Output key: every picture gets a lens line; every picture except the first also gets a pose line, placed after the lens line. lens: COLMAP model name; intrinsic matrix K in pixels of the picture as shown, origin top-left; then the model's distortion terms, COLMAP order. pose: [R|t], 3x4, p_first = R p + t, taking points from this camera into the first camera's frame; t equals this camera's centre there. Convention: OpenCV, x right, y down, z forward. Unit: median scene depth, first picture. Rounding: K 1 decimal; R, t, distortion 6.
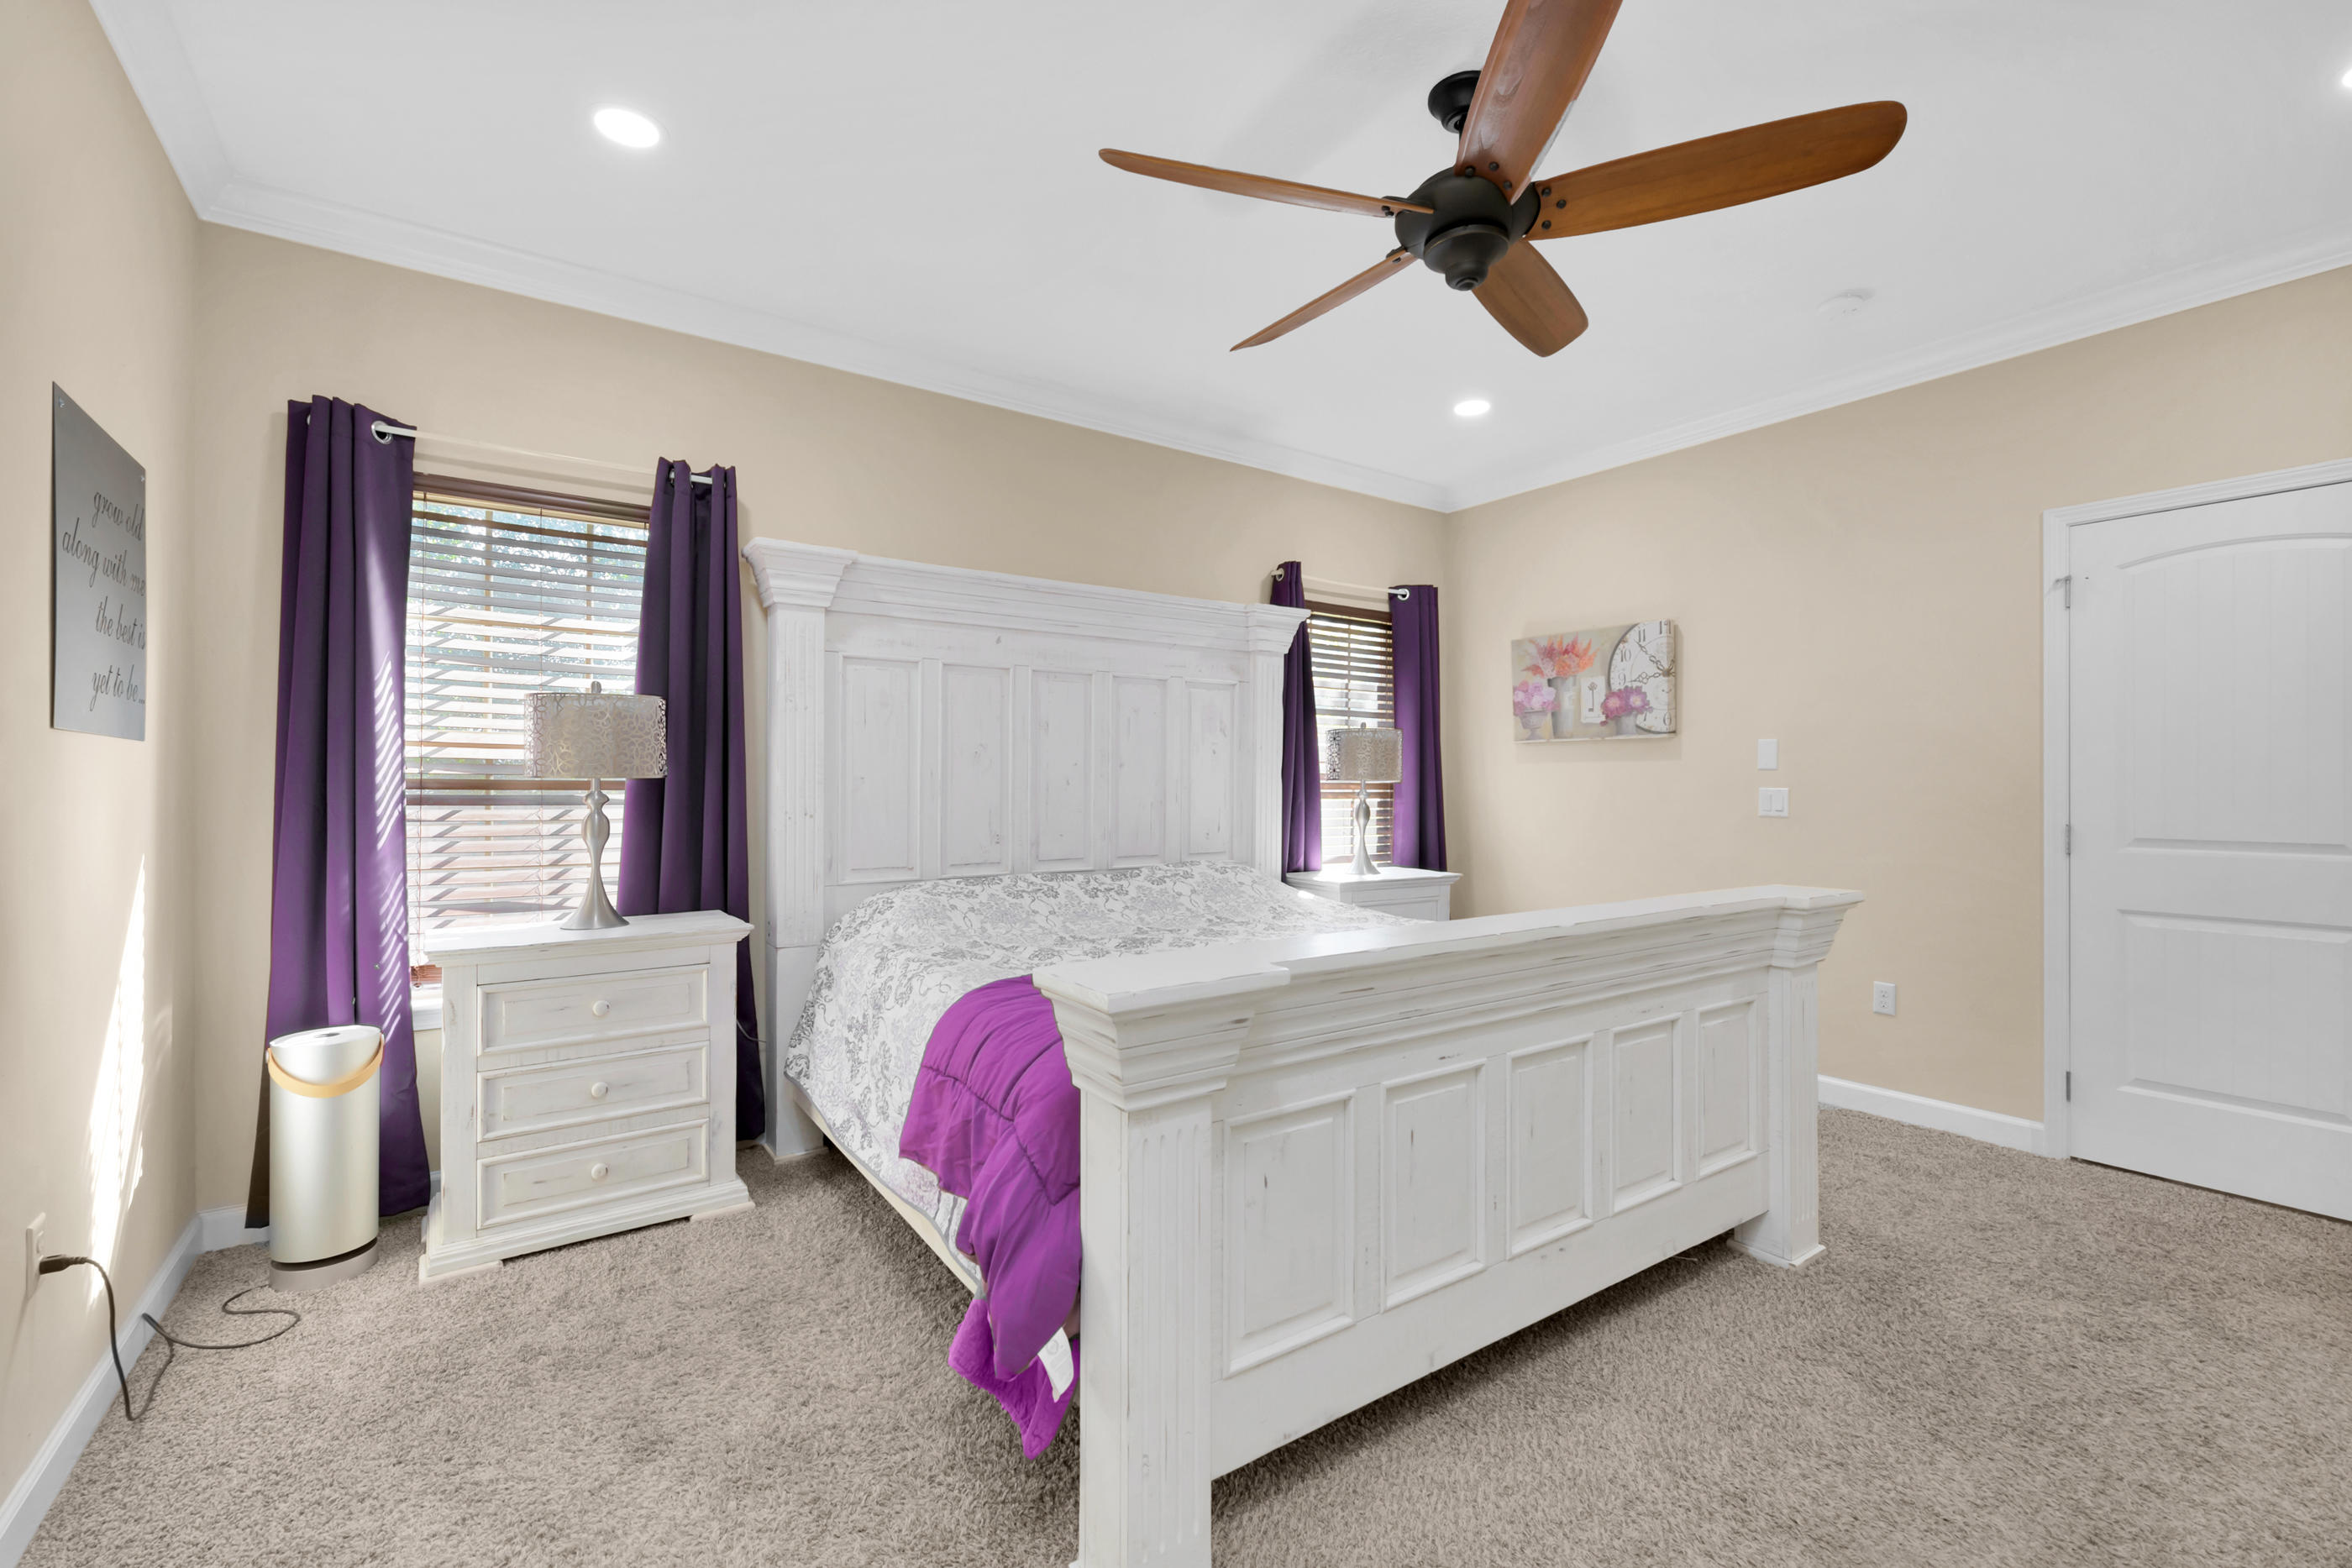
lens RADIAL K [[962.0, 0, 1188.9], [0, 962.0, 778.1], [0, 0, 1]] dist [0.000890, -0.000088]
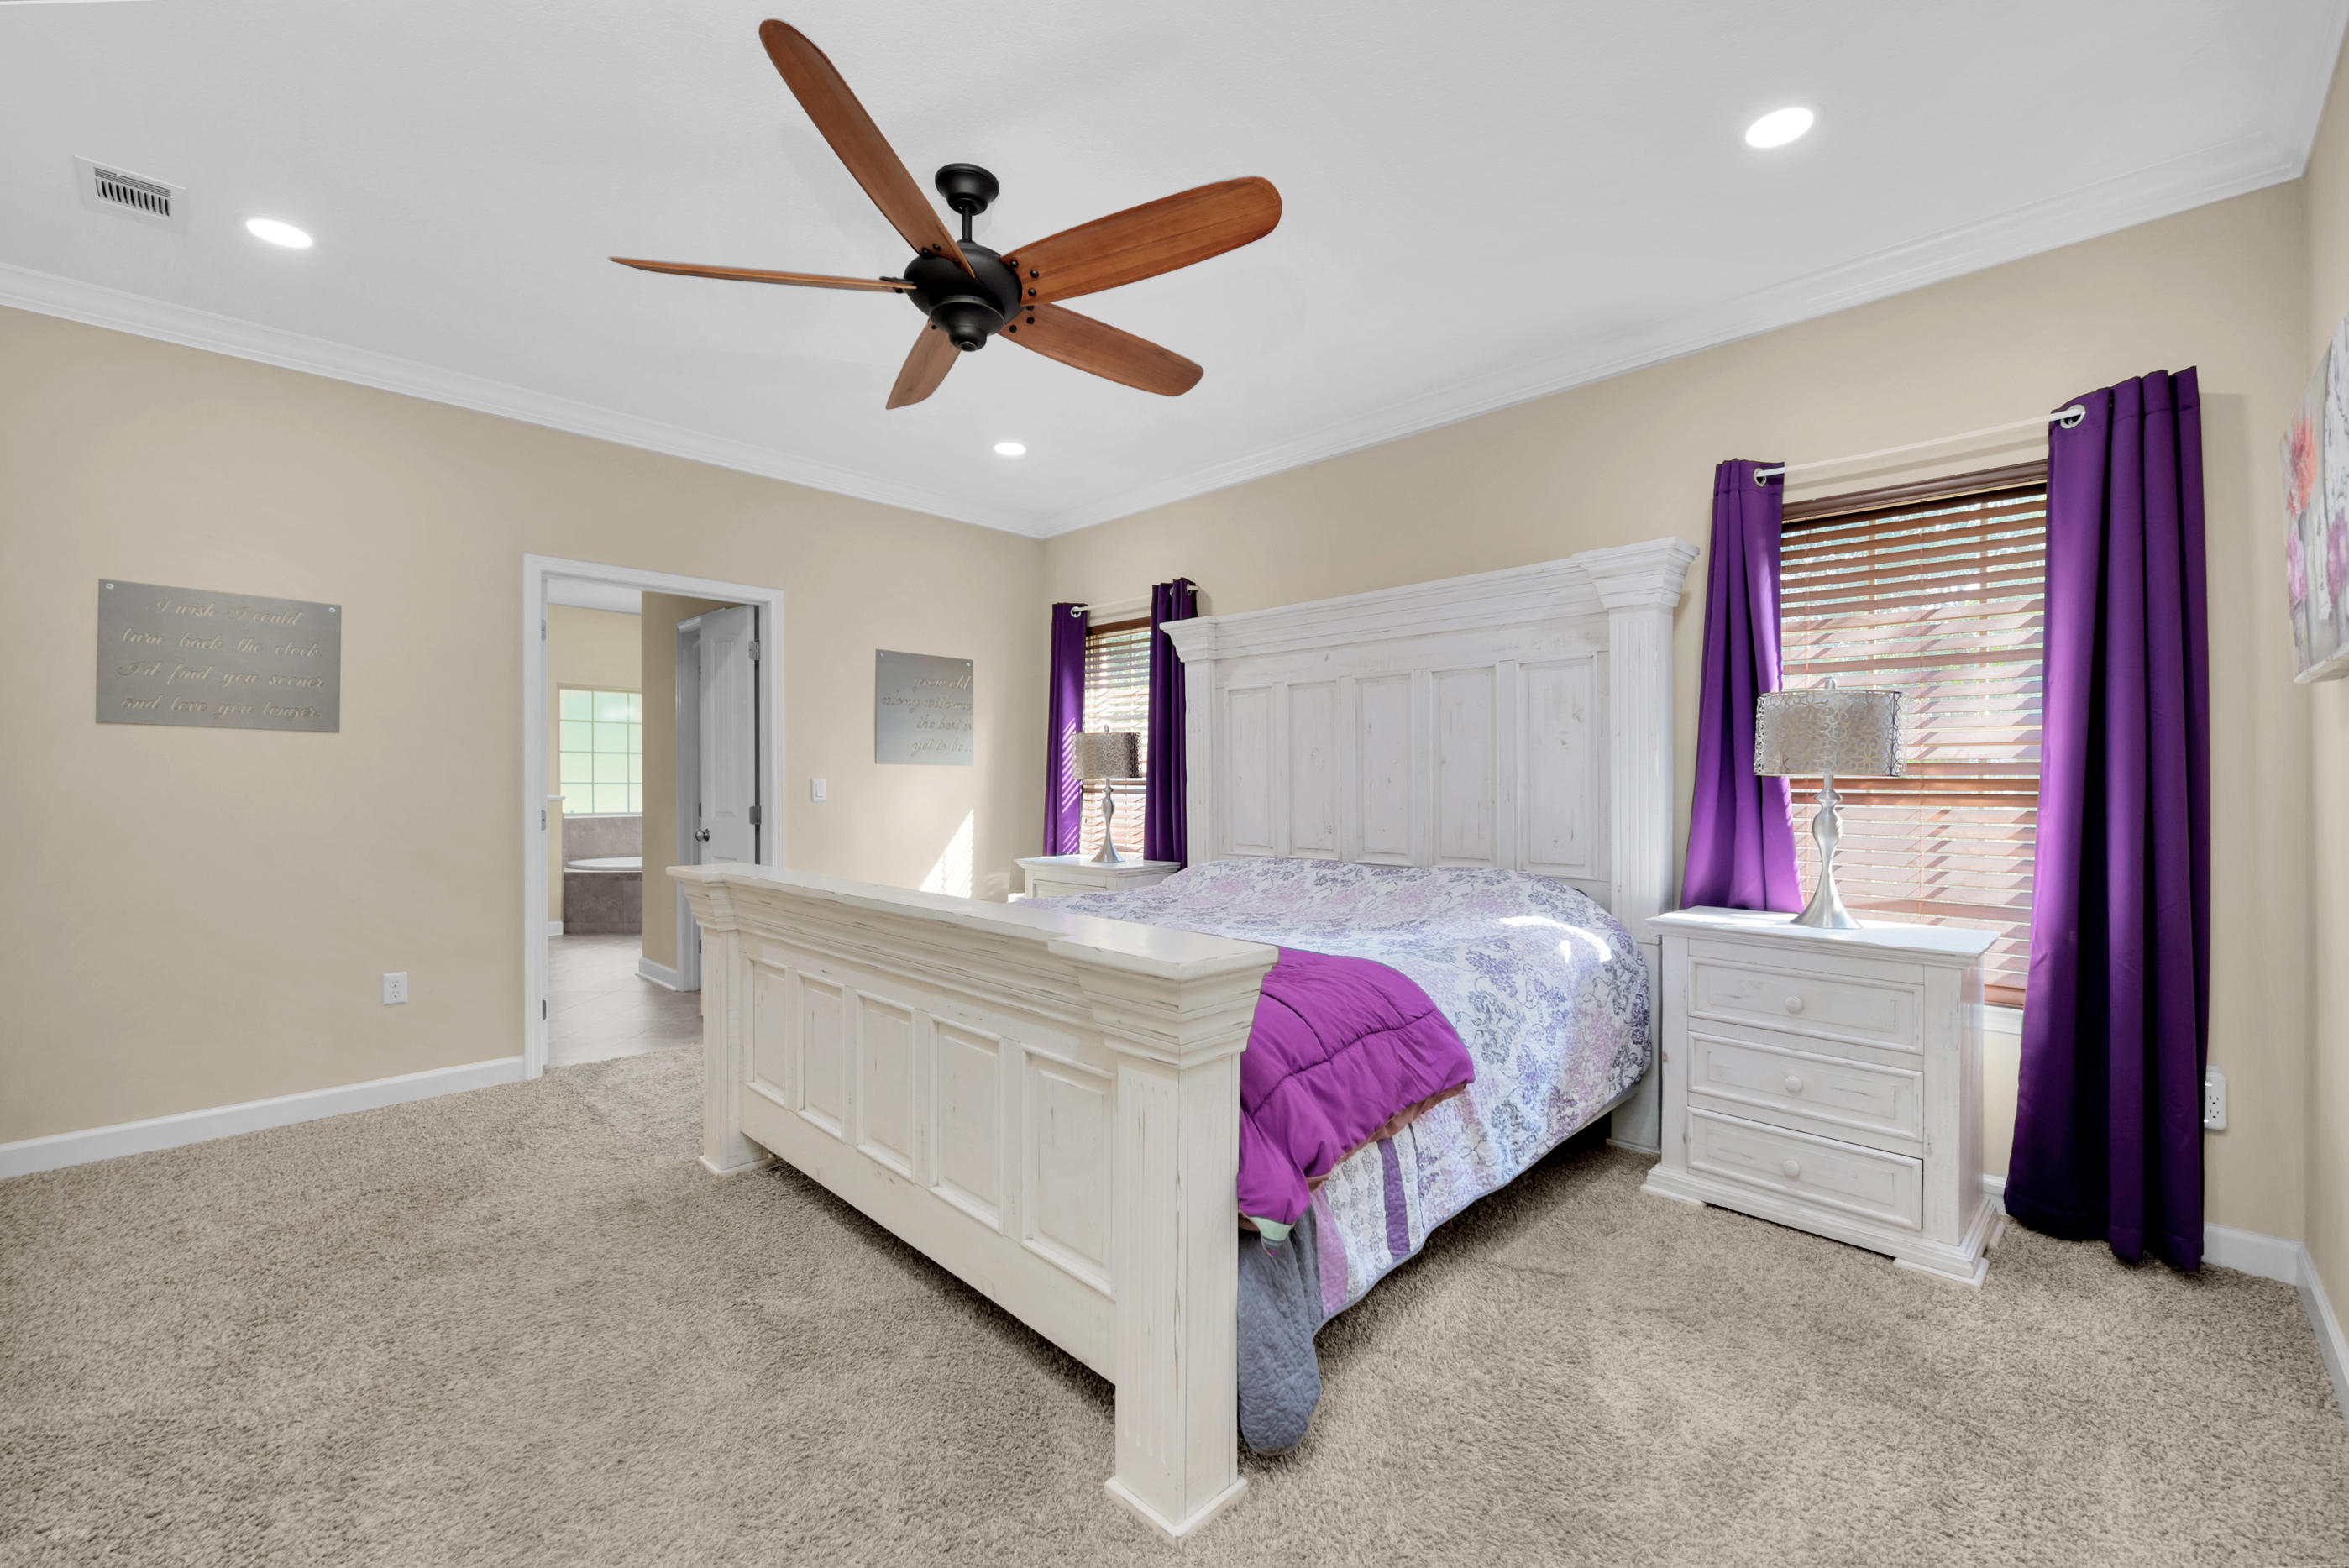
lens RADIAL K [[960.9, 0, 1187.4], [0, 960.9, 778.1], [0, 0, 1]] dist [0.000890, -0.000088]
pose [[0.192393, -0.005448, -0.981303, 0.850030], [0.005680, 0.999974, -0.004438, 0.005473], [0.981302, -0.004720, 0.192419, 0.575237]]
